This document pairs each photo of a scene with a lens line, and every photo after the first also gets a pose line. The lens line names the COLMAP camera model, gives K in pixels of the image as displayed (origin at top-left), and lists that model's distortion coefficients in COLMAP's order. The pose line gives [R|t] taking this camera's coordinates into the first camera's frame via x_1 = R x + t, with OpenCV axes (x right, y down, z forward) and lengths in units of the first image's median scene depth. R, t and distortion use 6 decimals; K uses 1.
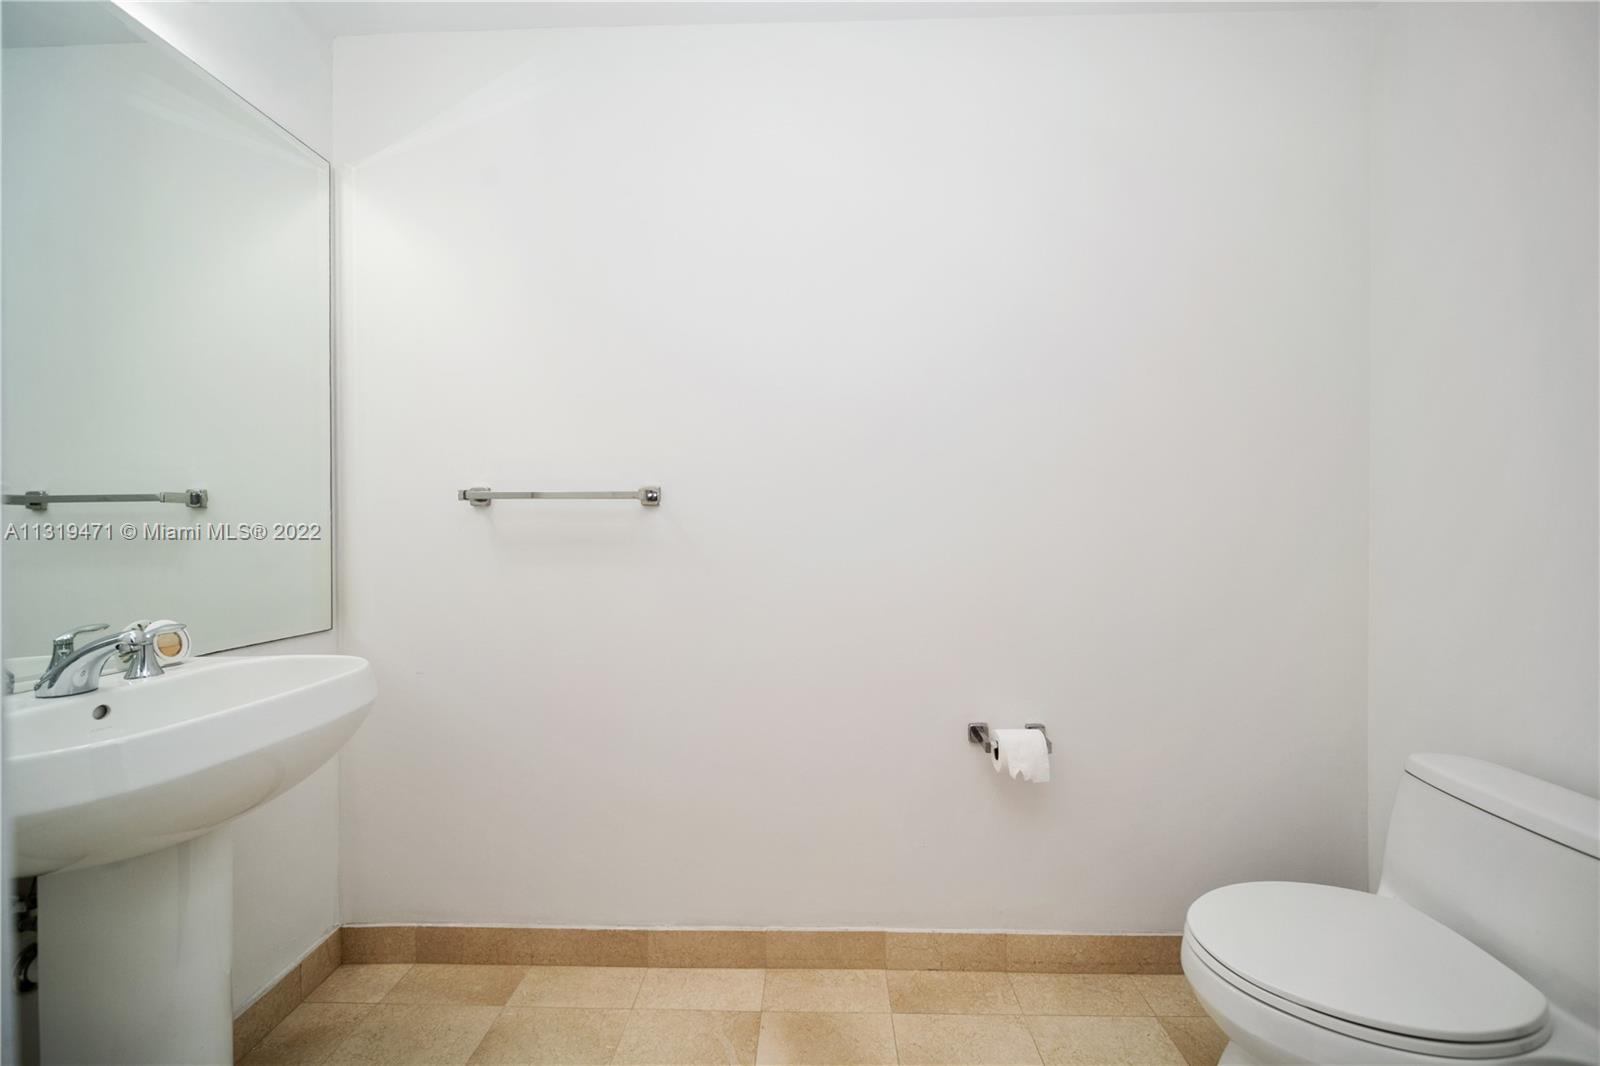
lens RADIAL K [[569.3, 0, 808.7], [0, 569.3, 523.6], [0, 0, 1]] dist [-0.001081, -0.000536]
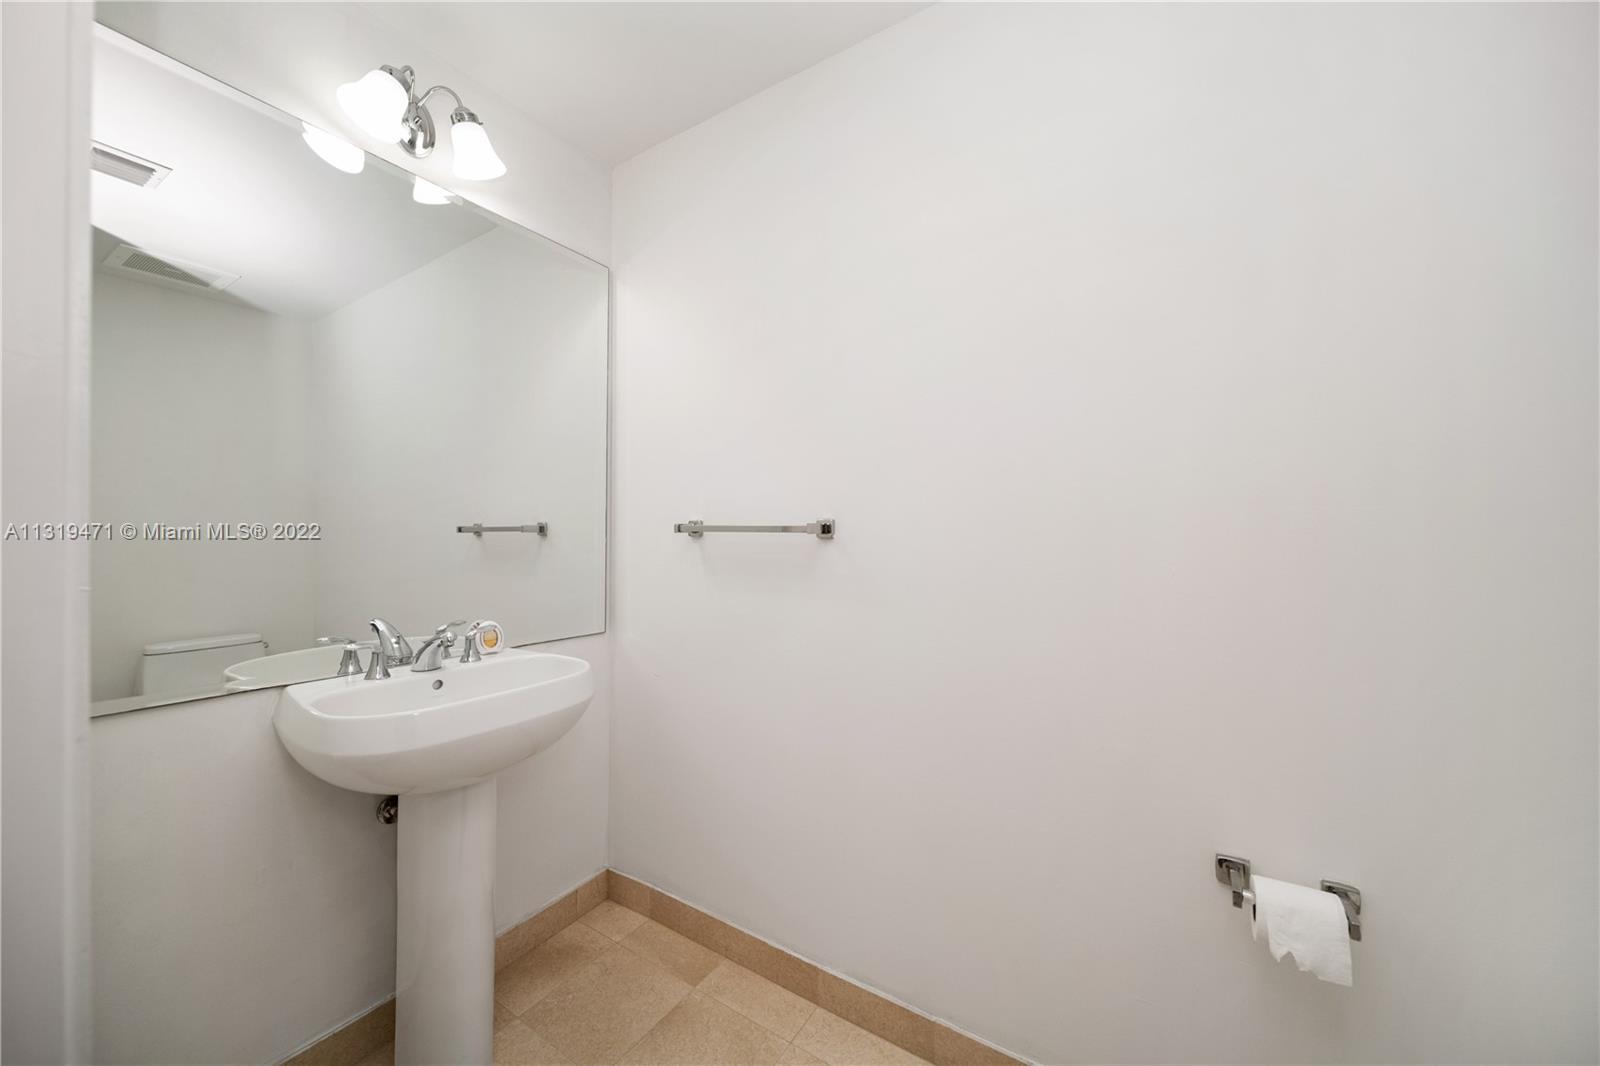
lens RADIAL K [[569.3, 0, 808.7], [0, 569.3, 523.6], [0, 0, 1]] dist [-0.001081, -0.000536]
pose [[0.859797, -0.000178, -0.510636, 0.218401], [-0.006054, 0.999926, -0.010544, -0.049861], [0.510600, 0.012157, 0.859732, 0.136653]]
